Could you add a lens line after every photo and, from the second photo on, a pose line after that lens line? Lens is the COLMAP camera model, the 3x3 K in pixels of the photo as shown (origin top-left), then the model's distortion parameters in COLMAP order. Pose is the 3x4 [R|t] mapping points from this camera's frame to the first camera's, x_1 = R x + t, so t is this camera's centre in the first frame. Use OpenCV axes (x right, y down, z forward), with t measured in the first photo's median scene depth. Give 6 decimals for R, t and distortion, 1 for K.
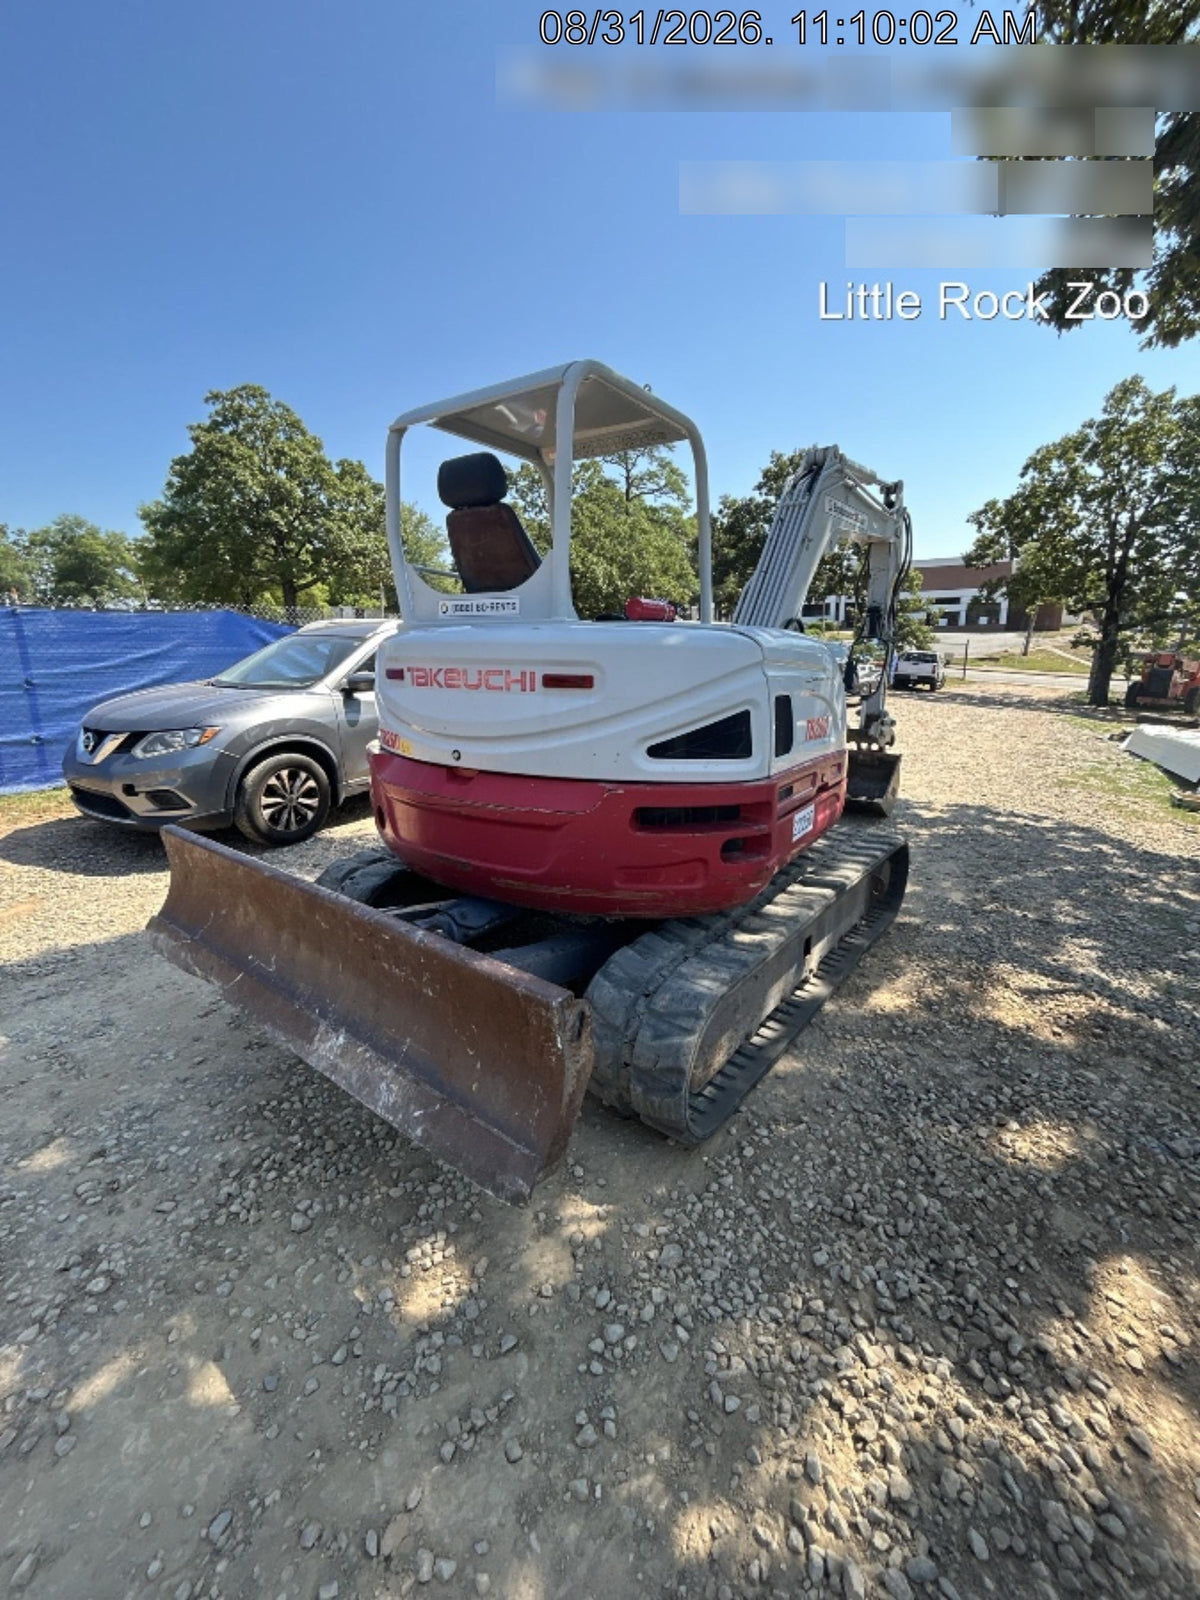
lens RADIAL K [[654.0, 0, 600.0], [0, 654.0, 800.0], [0, 0, 1]] dist [0.003070, 0.000512]
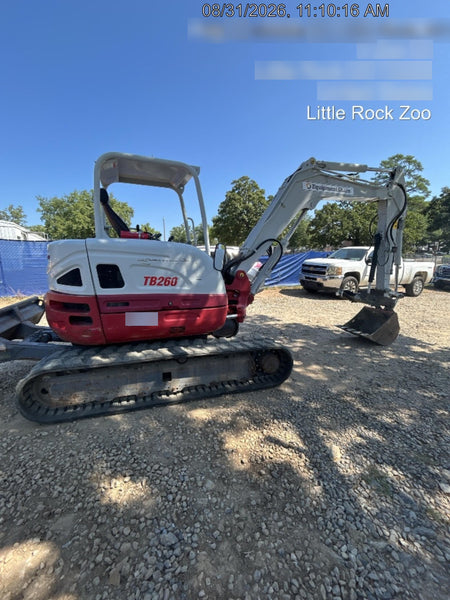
lens RADIAL K [[245.2, 0, 225.0], [0, 245.2, 300.0], [0, 0, 1]] dist [0.003070, 0.000512]
pose [[0.831767, 0.098374, -0.546338, 1.153489], [-0.136727, 0.990158, -0.029869, -0.054773], [0.538023, 0.099543, 0.837032, 0.449975]]
